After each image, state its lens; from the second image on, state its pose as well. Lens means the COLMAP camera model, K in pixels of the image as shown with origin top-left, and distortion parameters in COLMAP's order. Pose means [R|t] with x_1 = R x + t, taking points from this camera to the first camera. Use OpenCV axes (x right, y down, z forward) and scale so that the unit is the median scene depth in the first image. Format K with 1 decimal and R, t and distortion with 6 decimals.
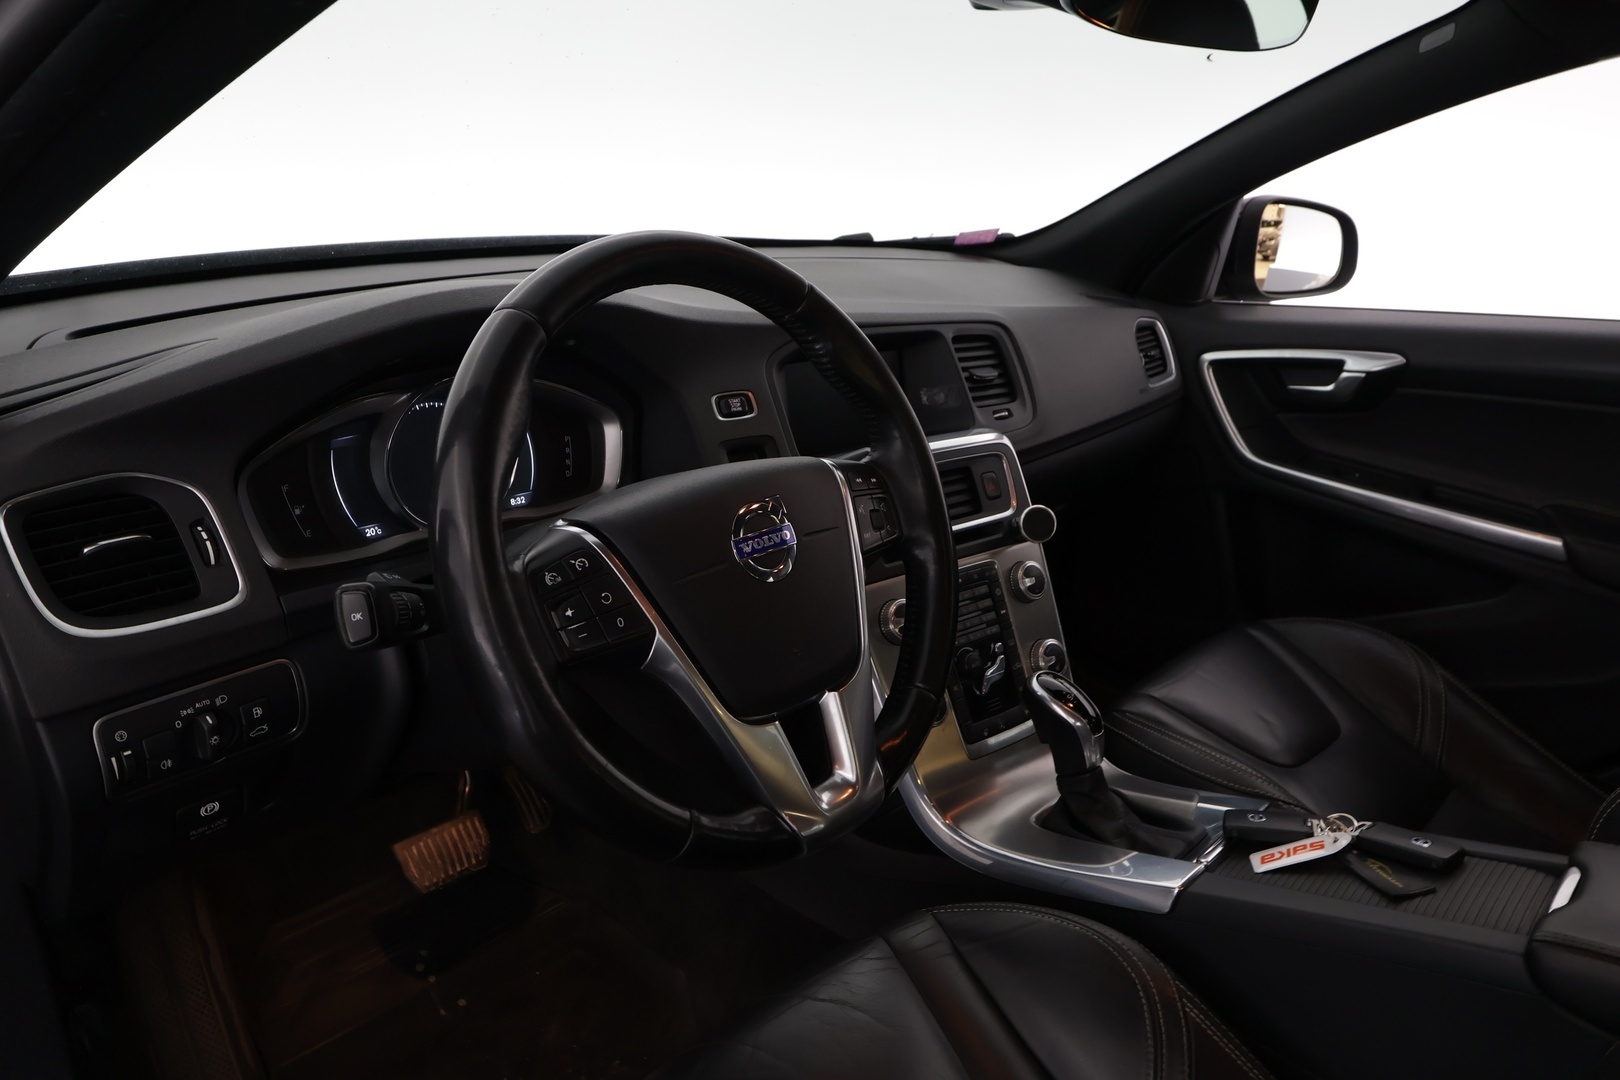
lens RADIAL K [[1122.5, 0, 810.0], [0, 1122.5, 540.0], [0, 0, 1]] dist [-0.001753, -0.000580]
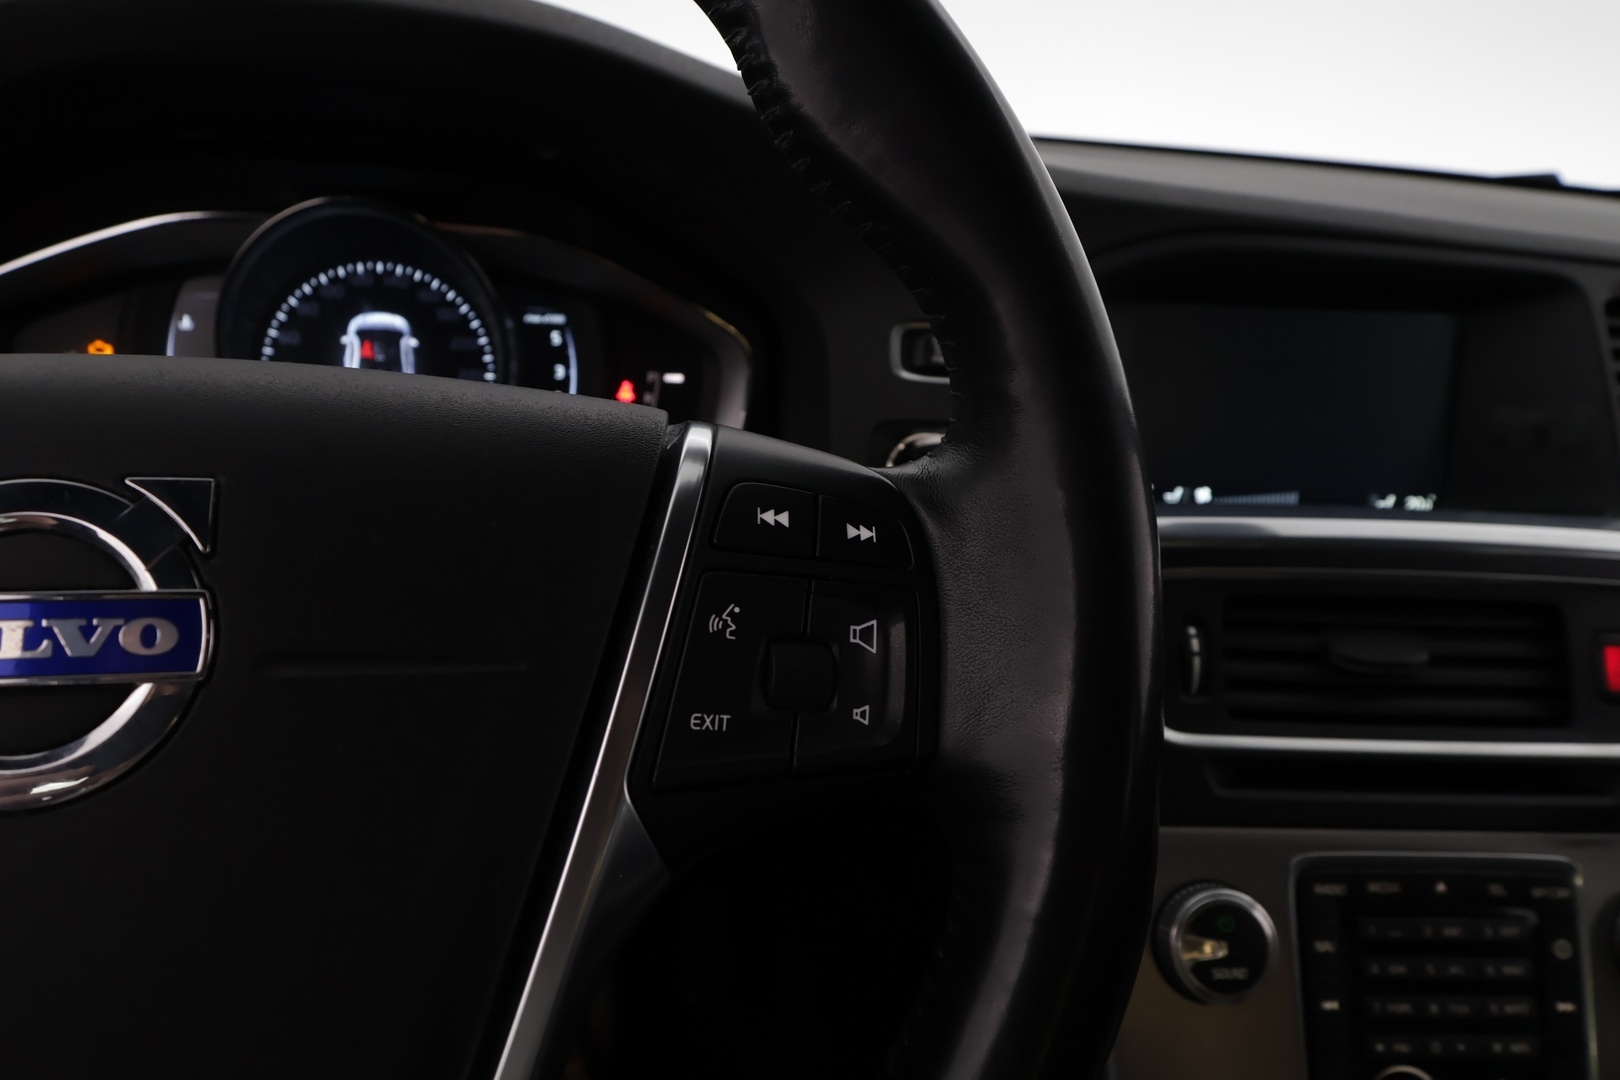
lens RADIAL K [[1132.4, 0, 810.0], [0, 1132.4, 540.0], [0, 0, 1]] dist [-0.005167, -0.002567]
pose [[0.807970, 0.194133, -0.556324, 0.147519], [-0.221290, 0.975026, 0.018853, -0.038047], [0.546091, 0.107876, 0.830751, 0.534811]]
